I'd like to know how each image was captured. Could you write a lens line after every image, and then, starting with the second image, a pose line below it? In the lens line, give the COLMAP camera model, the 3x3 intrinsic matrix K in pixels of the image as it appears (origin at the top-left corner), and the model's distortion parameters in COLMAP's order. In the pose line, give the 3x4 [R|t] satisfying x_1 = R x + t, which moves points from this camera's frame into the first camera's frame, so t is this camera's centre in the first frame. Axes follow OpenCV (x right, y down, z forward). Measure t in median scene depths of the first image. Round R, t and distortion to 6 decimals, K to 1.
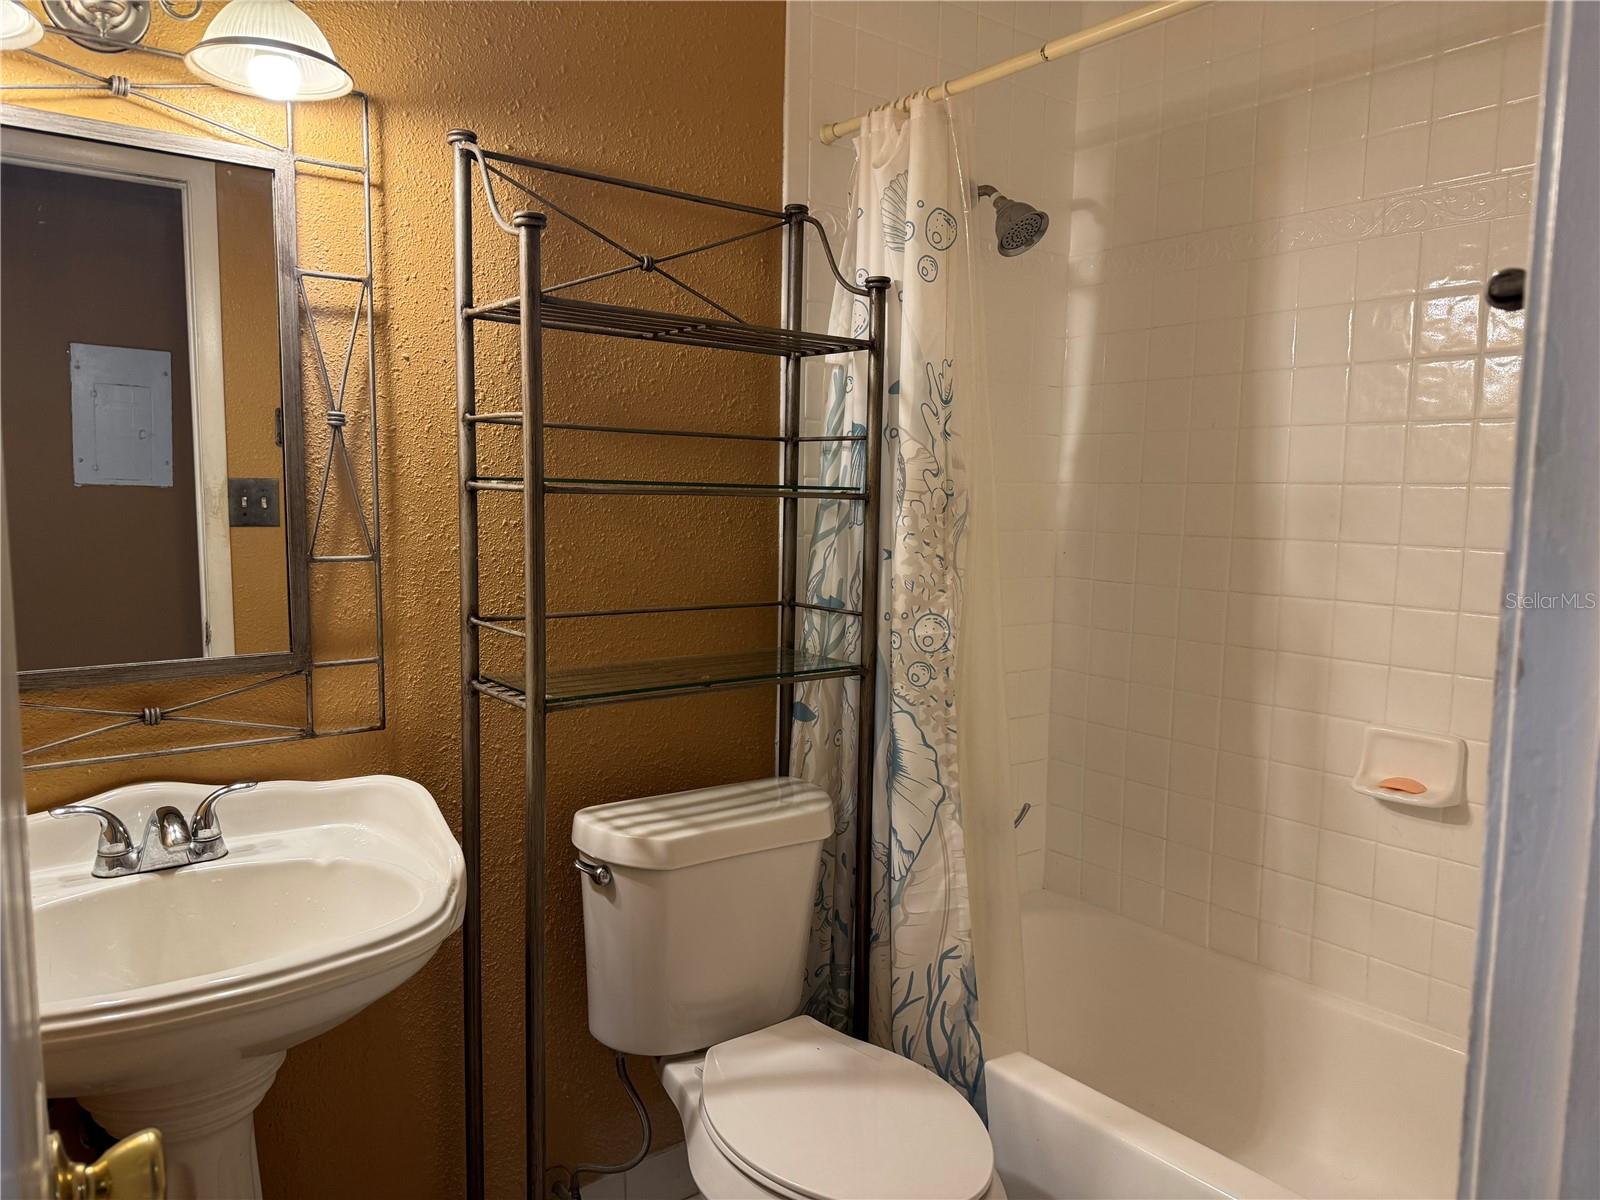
lens RADIAL K [[1123.1, 0, 800.9], [0, 1123.1, 595.6], [0, 0, 1]] dist [0.133943, -0.230154]
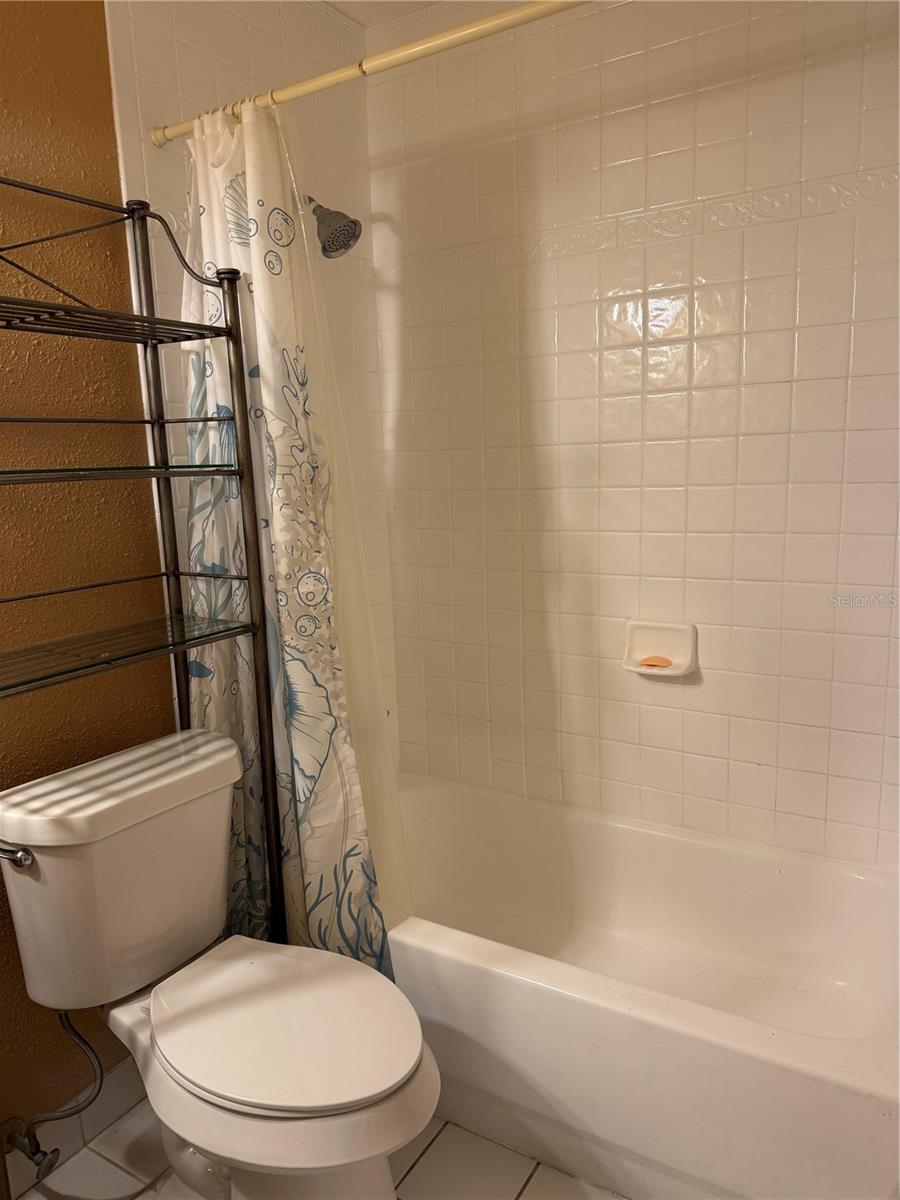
lens RADIAL K [[842.3, 0, 450.0], [0, 842.3, 600.0], [0, 0, 1]] dist [0.133943, -0.230154]
pose [[0.936046, -0.108189, 0.334833, -0.042628], [0.082685, 0.992544, 0.089552, -0.020924], [-0.342025, -0.056139, 0.938012, 0.133879]]
